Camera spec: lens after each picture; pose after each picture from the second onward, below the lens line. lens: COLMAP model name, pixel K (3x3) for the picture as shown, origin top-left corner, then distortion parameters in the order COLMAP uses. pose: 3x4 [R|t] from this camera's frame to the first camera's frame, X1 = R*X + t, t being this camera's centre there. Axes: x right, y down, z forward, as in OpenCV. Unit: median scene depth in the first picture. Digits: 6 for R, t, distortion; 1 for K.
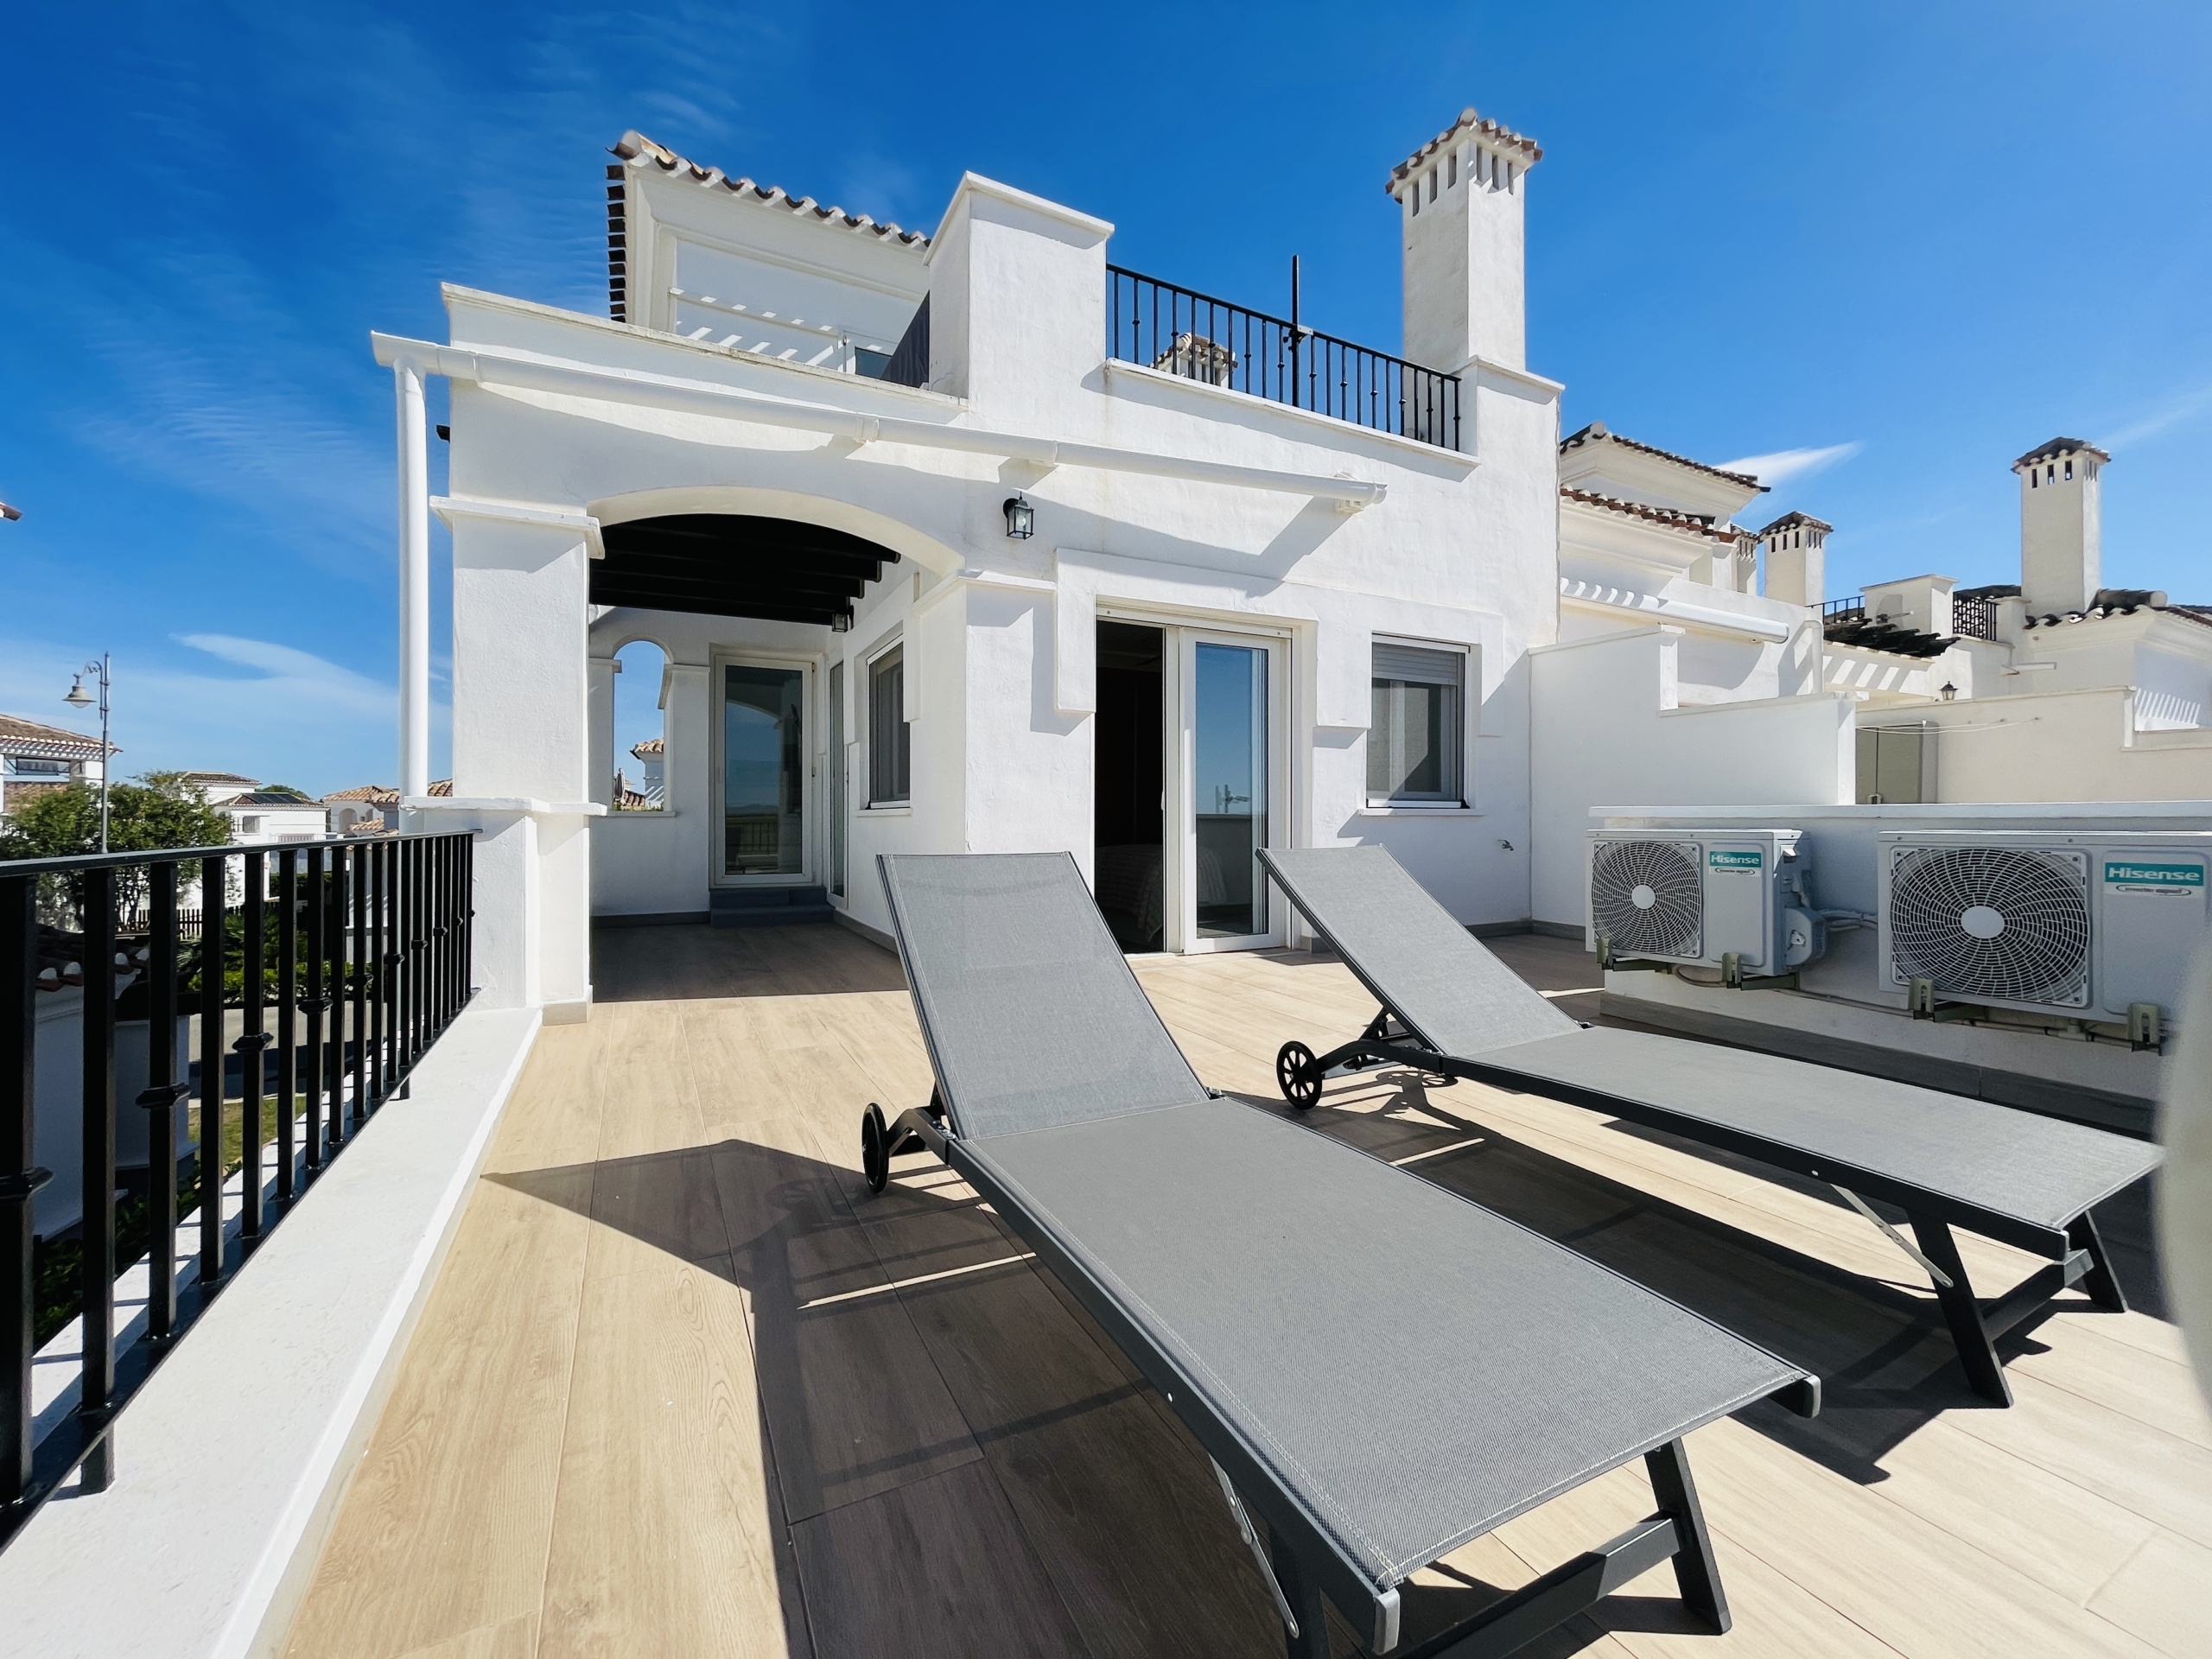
lens RADIAL K [[887.7, 0, 1102.6], [0, 887.7, 811.7], [0, 0, 1]] dist [0.001415, -0.000138]
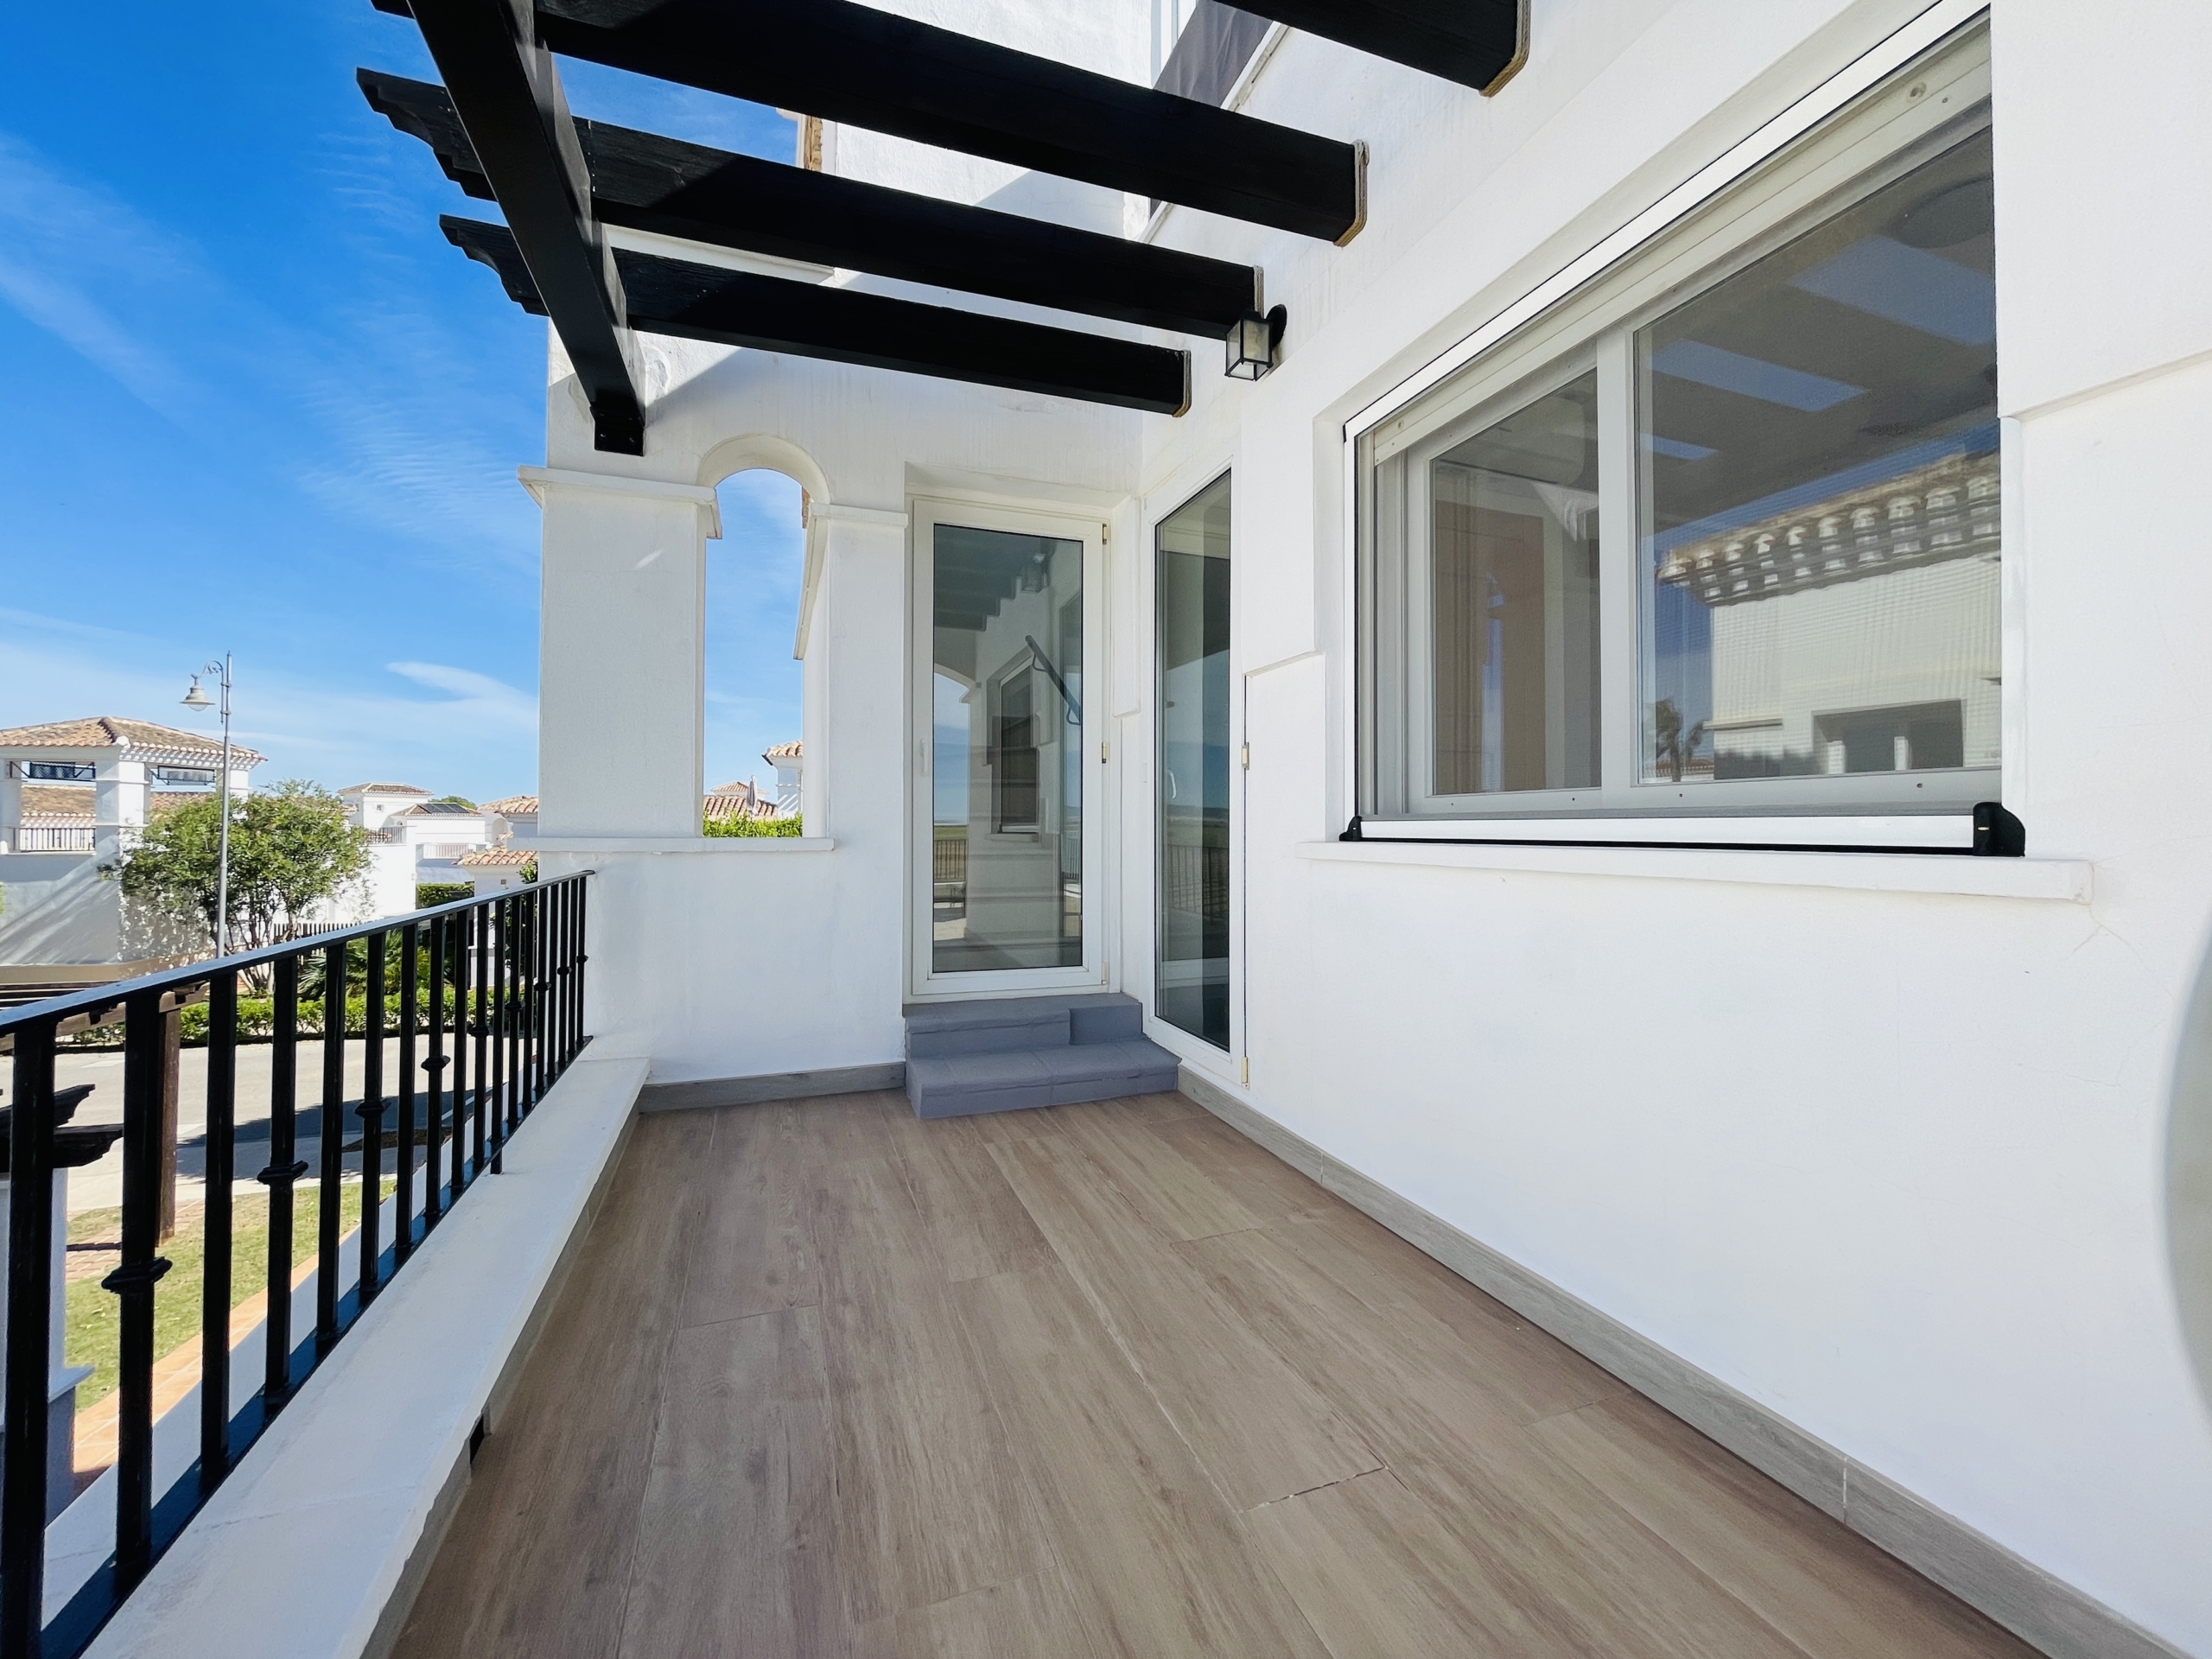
lens RADIAL K [[887.7, 0, 1100.0], [0, 887.7, 827.9], [0, 0, 1]] dist [0.001415, -0.000138]
pose [[0.991687, 0.000427, -0.128669, -0.094092], [0.000744, 0.999959, 0.009054, -0.003210], [0.128668, -0.009074, 0.991646, 0.185100]]
